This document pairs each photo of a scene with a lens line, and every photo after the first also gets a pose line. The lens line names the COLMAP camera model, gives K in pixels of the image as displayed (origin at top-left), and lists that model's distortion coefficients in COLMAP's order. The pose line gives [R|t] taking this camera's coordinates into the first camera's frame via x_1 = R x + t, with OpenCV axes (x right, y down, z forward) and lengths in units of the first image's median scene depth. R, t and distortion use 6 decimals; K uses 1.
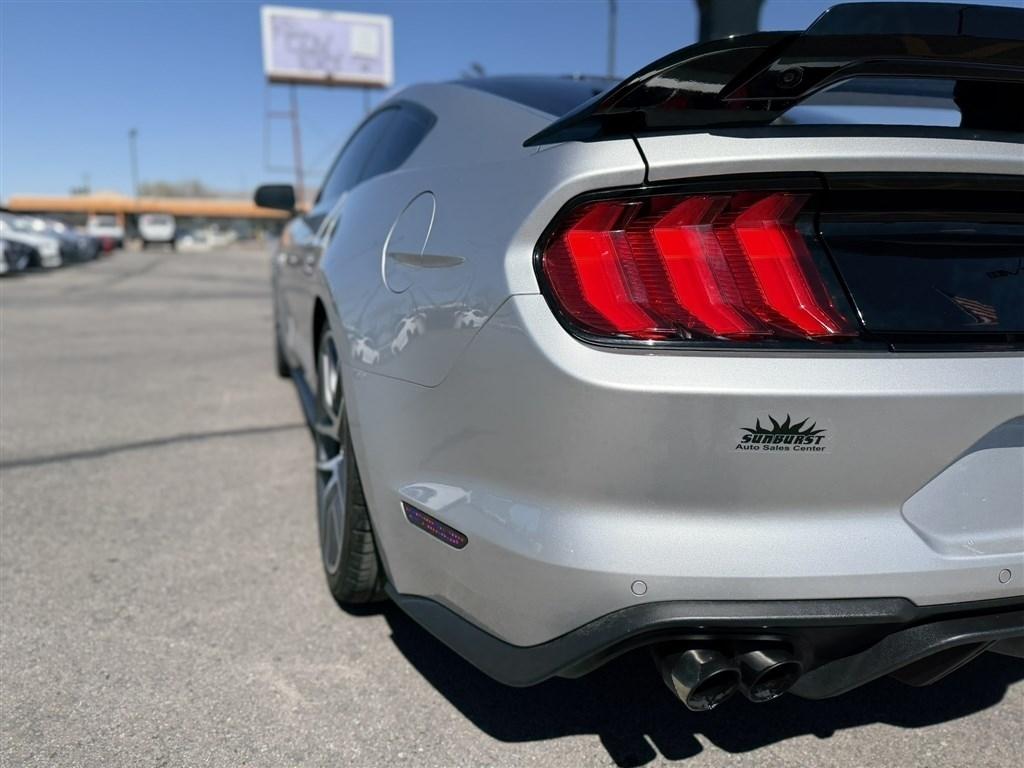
lens RADIAL K [[732.7, 0, 521.6], [0, 732.7, 382.0], [0, 0, 1]] dist [-0.000715, -0.002218]
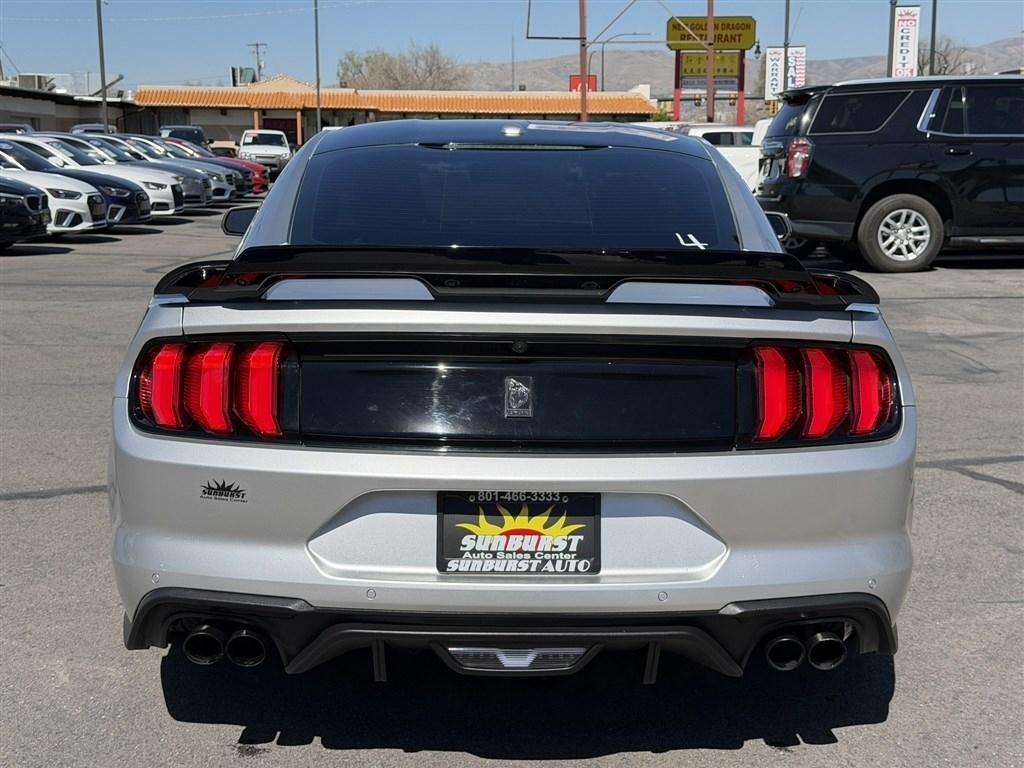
lens RADIAL K [[1433.7, 0, 512.9], [0, 1433.7, 383.7], [0, 0, 1]] dist [0.129170, 0.000000]
pose [[0.937999, 0.045915, -0.343584, 0.100263], [-0.056007, 0.998240, -0.019503, -0.007070], [0.342084, 0.037537, 0.938919, -0.090860]]
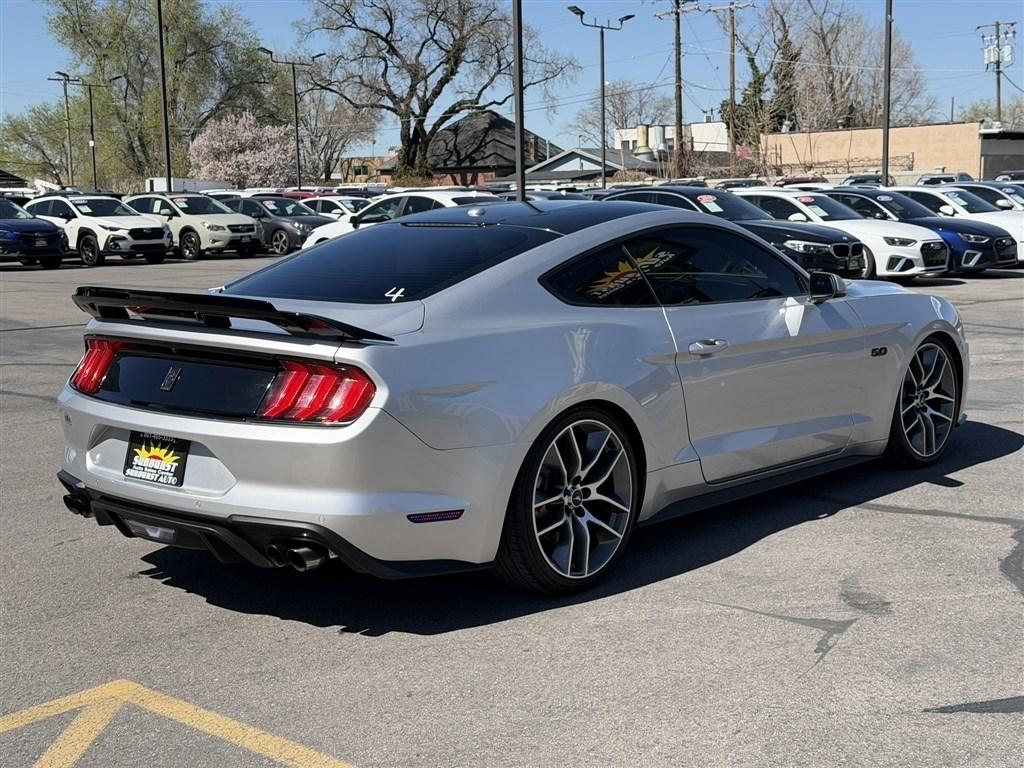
lens RADIAL K [[1433.7, 0, 514.4], [0, 1433.7, 383.6], [0, 0, 1]] dist [0.129170, 0.000000]
pose [[0.459785, 0.094729, -0.882963, 0.317206], [-0.145187, 0.988934, 0.030495, -0.025738], [0.876081, 0.114174, 0.468450, -0.012291]]
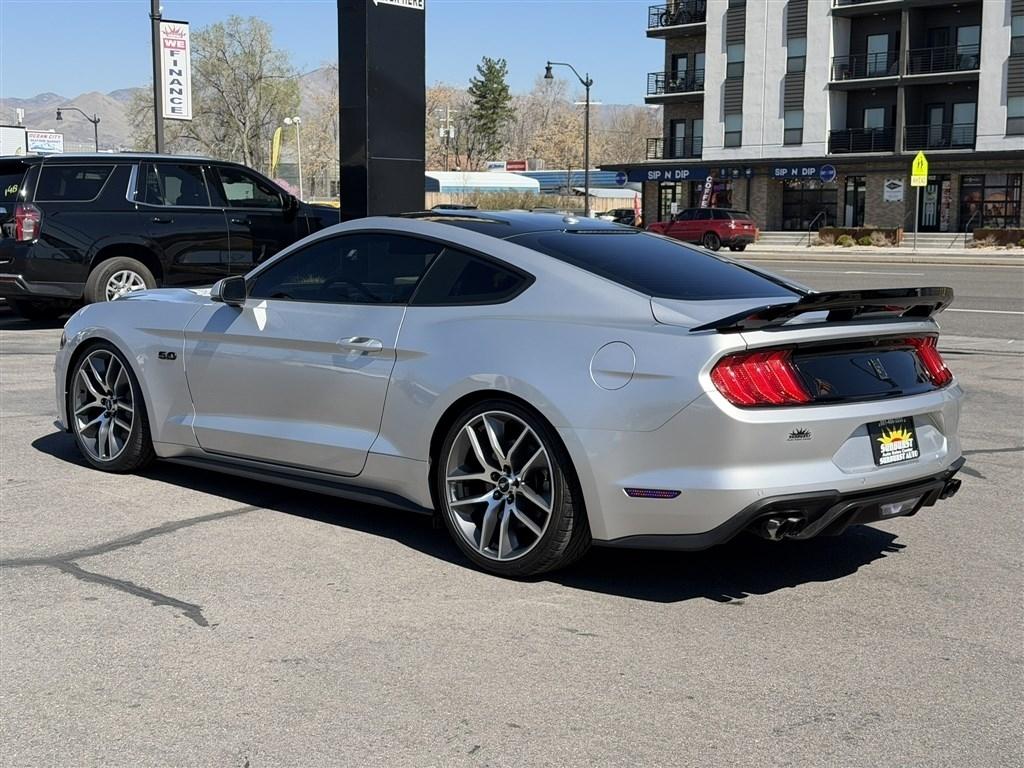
lens RADIAL K [[1433.7, 0, 513.3], [0, 1433.7, 390.1], [0, 0, 1]] dist [0.129170, 0.000000]
pose [[0.903270, -0.054839, 0.425554, -0.149252], [0.081214, 0.995722, -0.044070, 0.002555], [-0.421316, 0.074368, 0.903859, -0.179214]]
